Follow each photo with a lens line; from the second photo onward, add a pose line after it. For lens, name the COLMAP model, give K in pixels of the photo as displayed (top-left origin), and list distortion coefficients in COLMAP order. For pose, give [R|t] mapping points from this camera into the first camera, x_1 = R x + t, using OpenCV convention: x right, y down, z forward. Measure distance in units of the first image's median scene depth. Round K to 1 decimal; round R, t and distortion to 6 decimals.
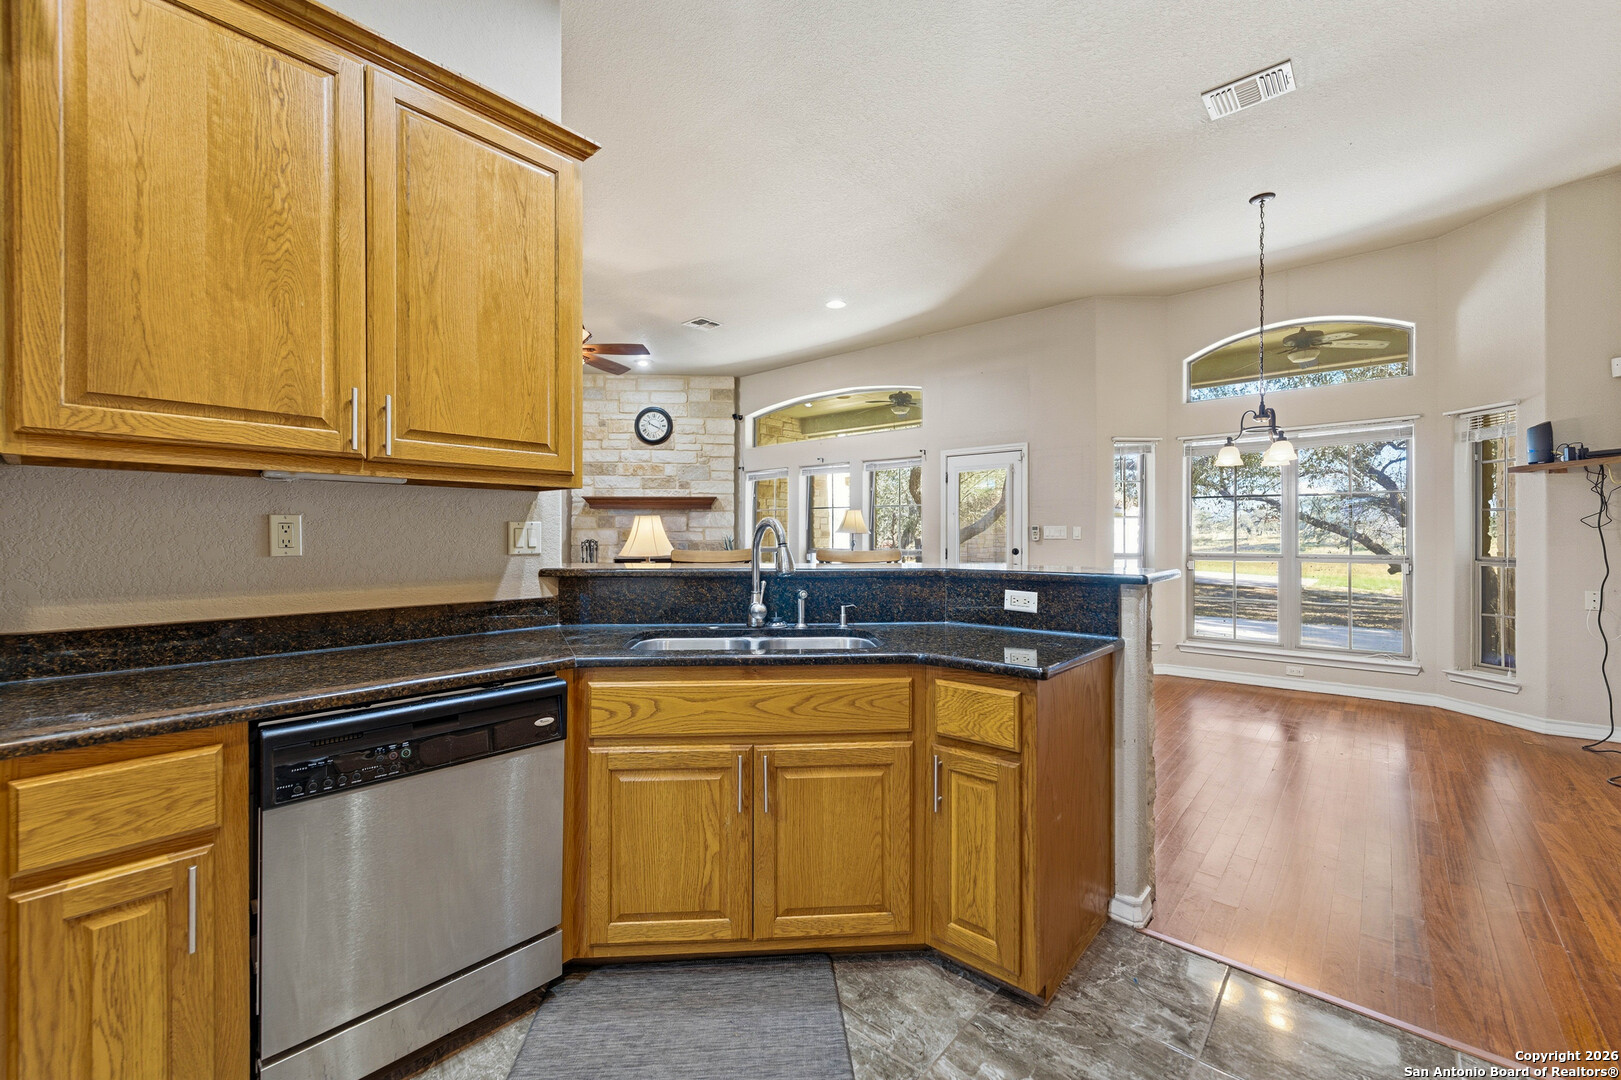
lens RADIAL K [[655.5, 0, 816.3], [0, 655.5, 539.6], [0, 0, 1]] dist [0.000011, -0.000396]
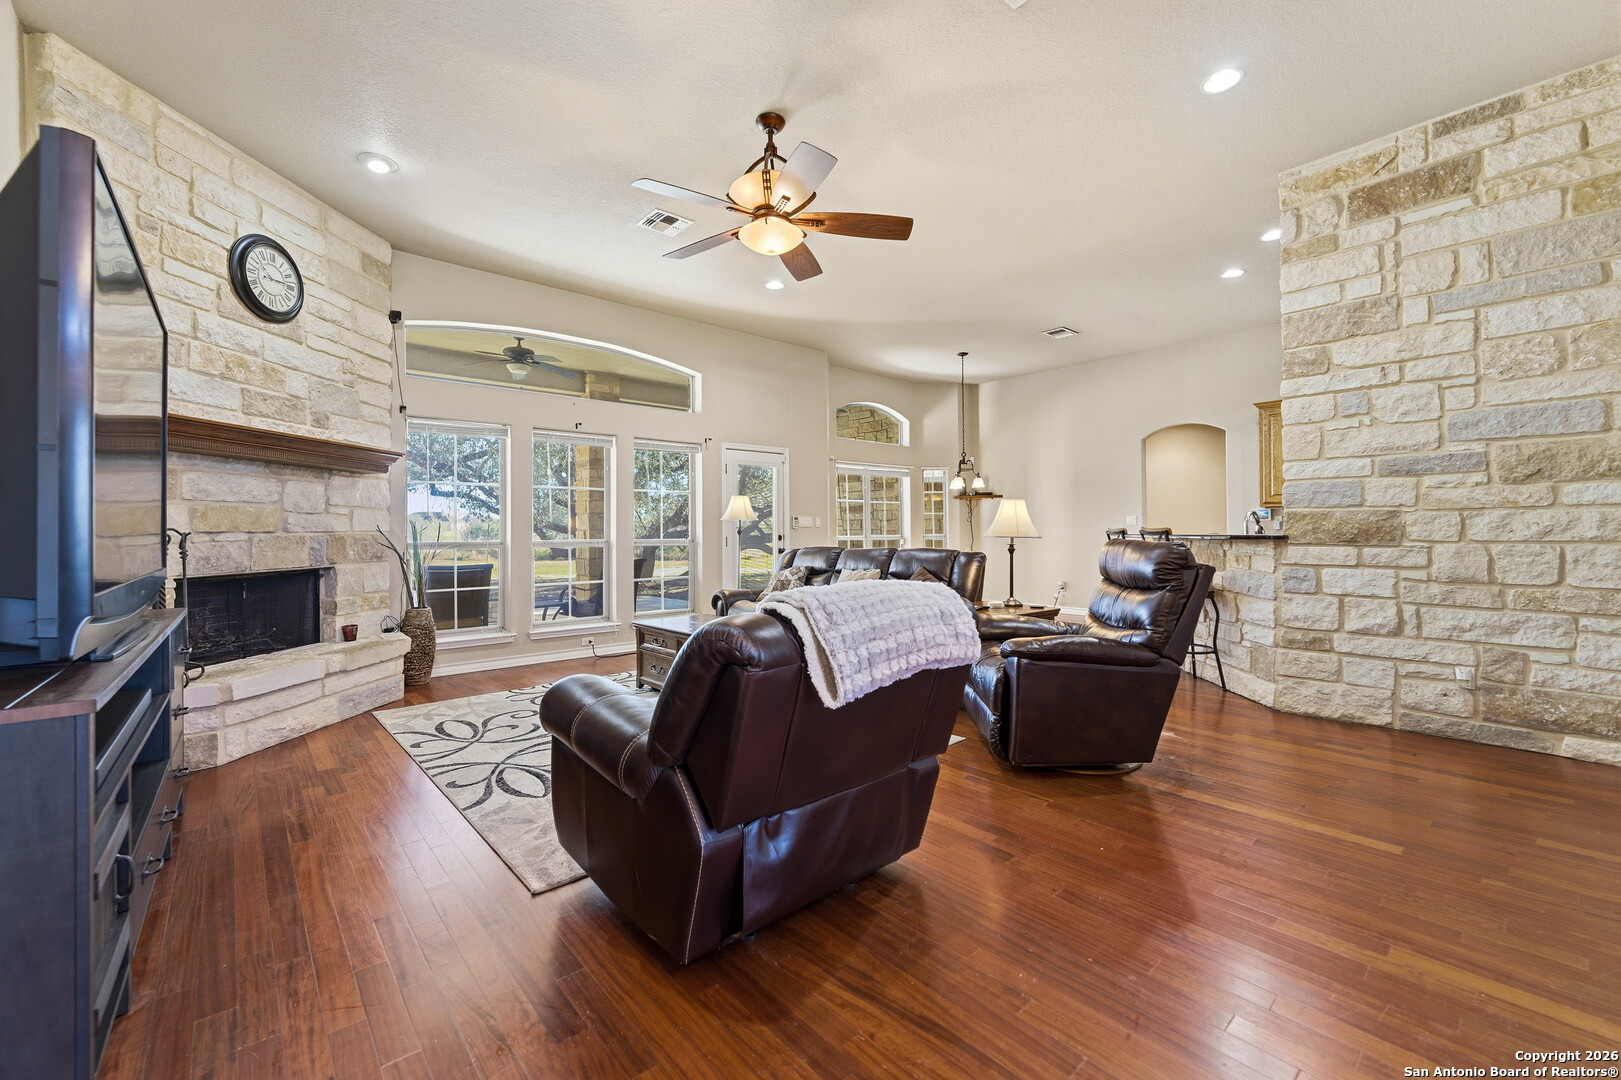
lens RADIAL K [[655.5, 0, 814.6], [0, 655.5, 532.4], [0, 0, 1]] dist [0.000011, -0.000396]
pose [[0.141275, -0.002149, 0.989968, -1.143346], [0.012611, 0.999920, 0.000370, 0.011437], [-0.989890, 0.012433, 0.141291, 0.999651]]
